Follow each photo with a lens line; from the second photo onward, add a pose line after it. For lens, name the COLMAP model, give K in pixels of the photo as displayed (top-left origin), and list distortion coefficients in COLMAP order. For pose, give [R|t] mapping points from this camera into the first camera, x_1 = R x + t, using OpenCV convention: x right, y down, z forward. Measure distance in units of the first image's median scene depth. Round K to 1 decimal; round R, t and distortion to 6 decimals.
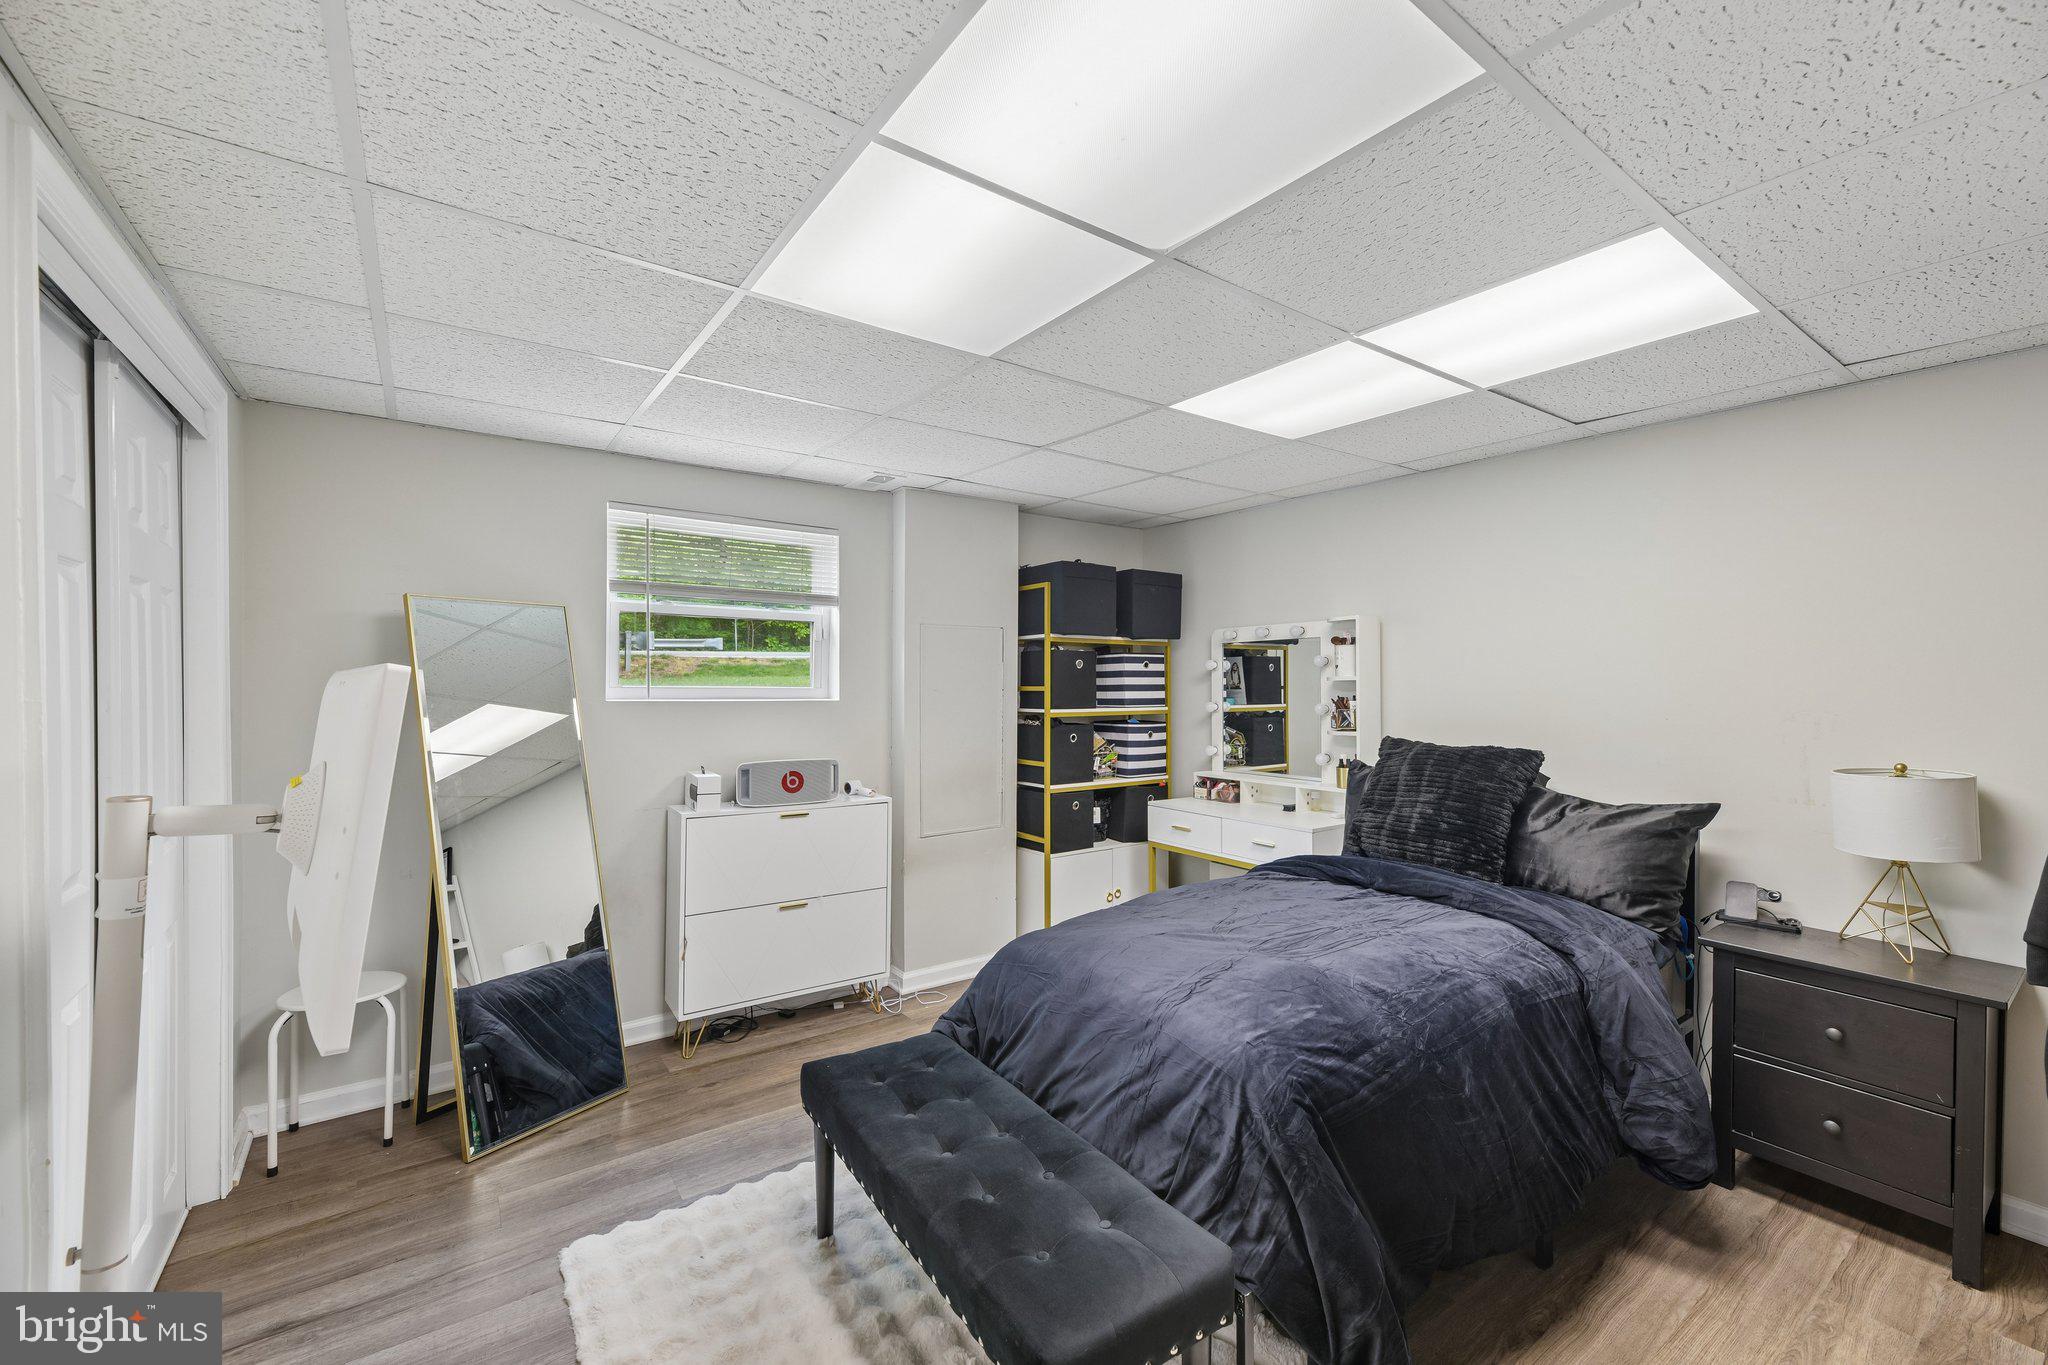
lens RADIAL K [[826.1, 0, 1027.6], [0, 826.1, 683.8], [0, 0, 1]] dist [0.002241, 0.000008]
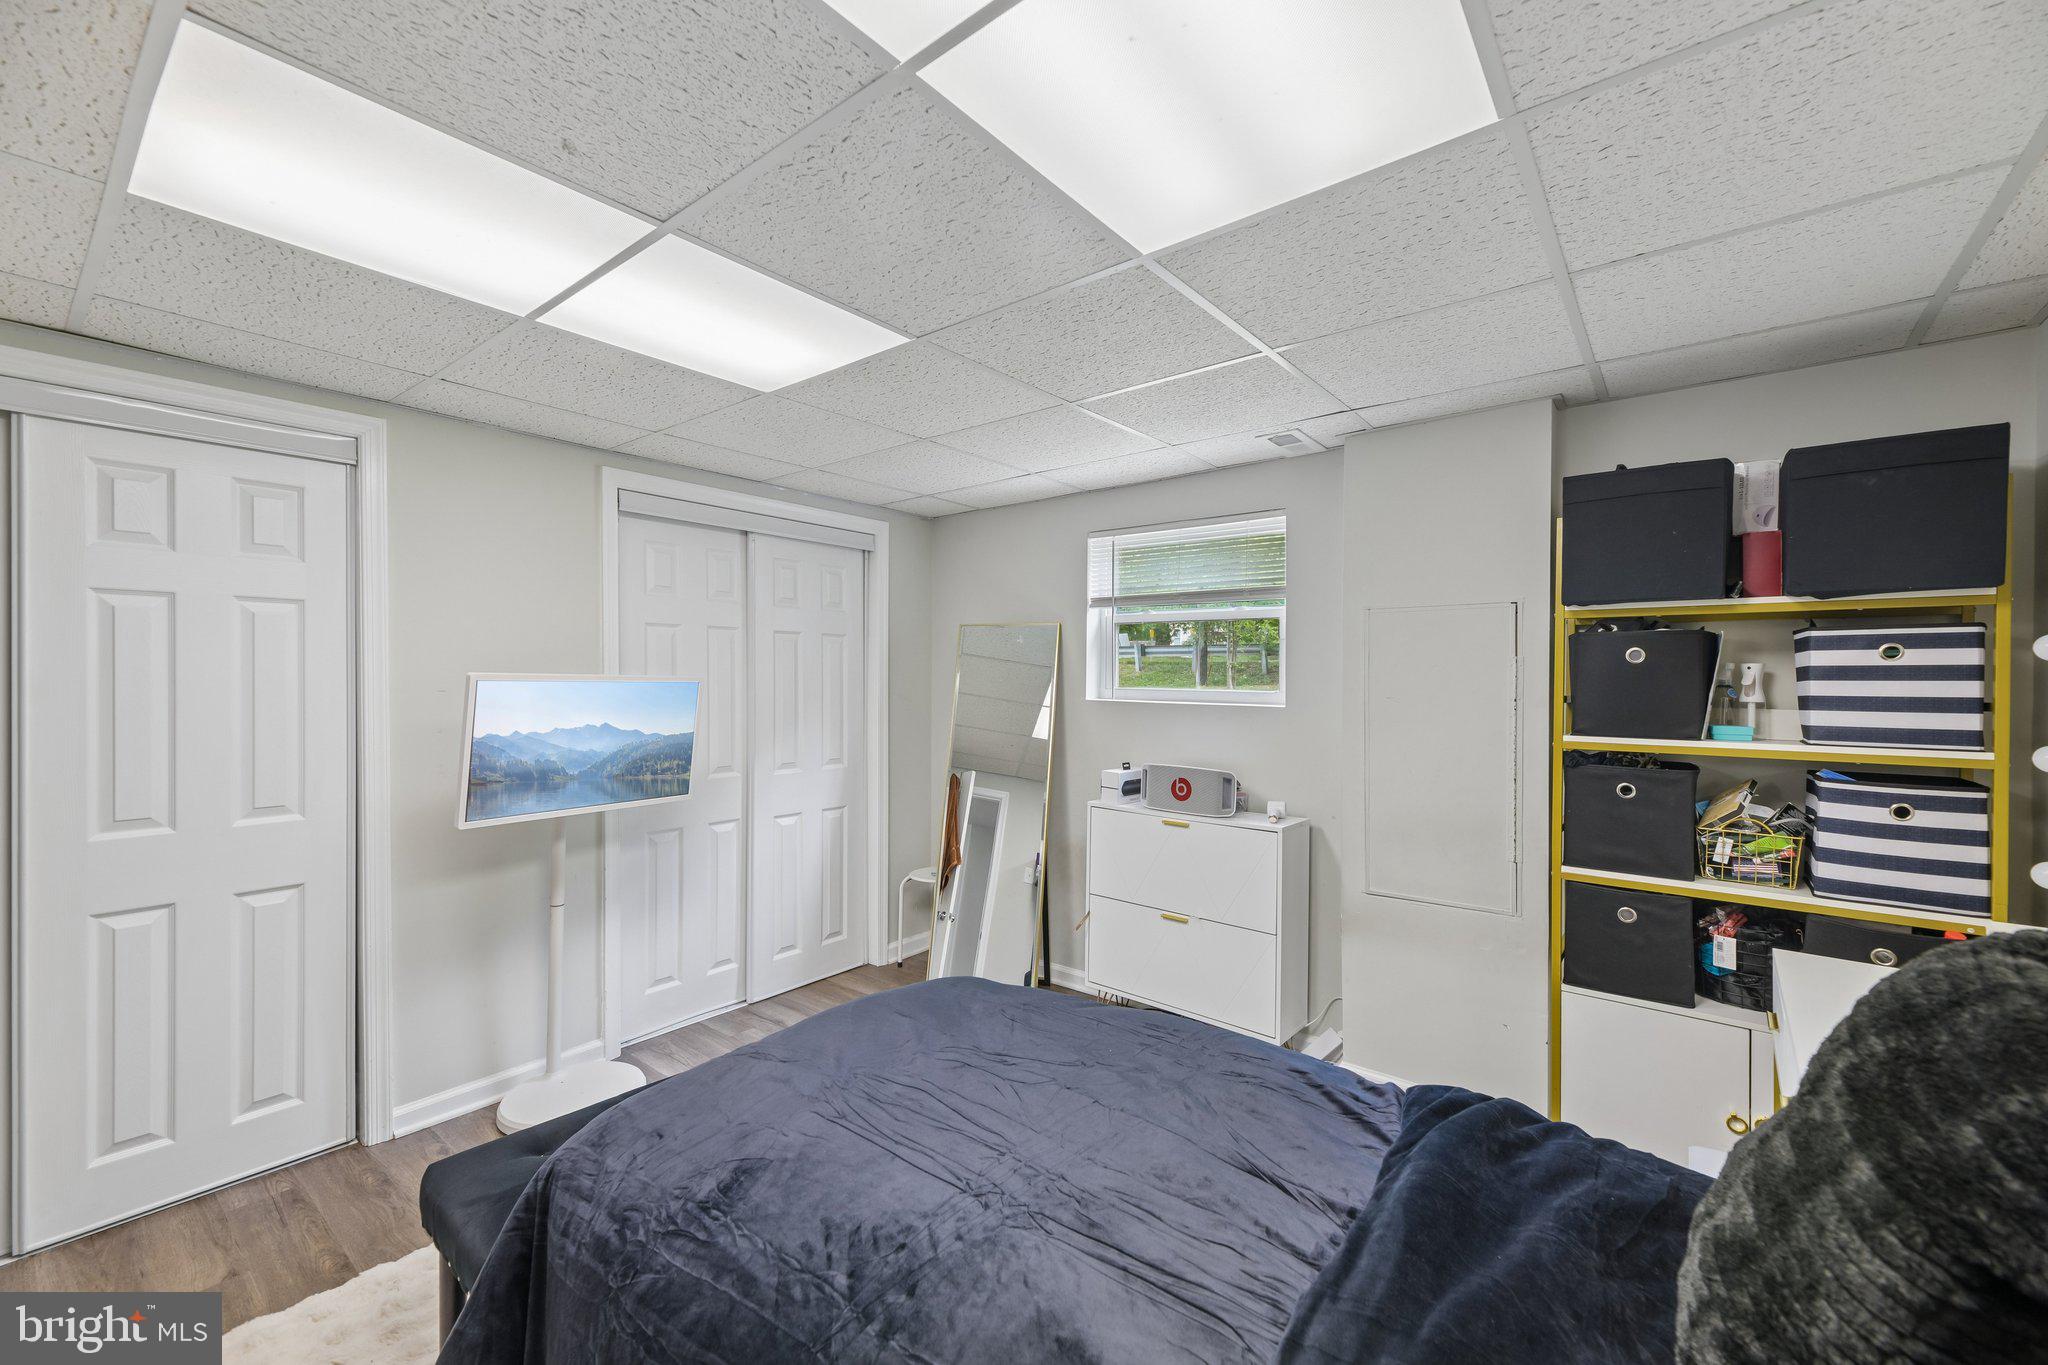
lens RADIAL K [[826.1, 0, 1029.2], [0, 826.1, 682.5], [0, 0, 1]] dist [0.002241, 0.000008]
pose [[0.262072, 0.001085, -0.965048, 0.562220], [-0.011484, 0.999932, -0.001994, -0.000673], [0.964980, 0.011605, 0.262067, 0.550373]]
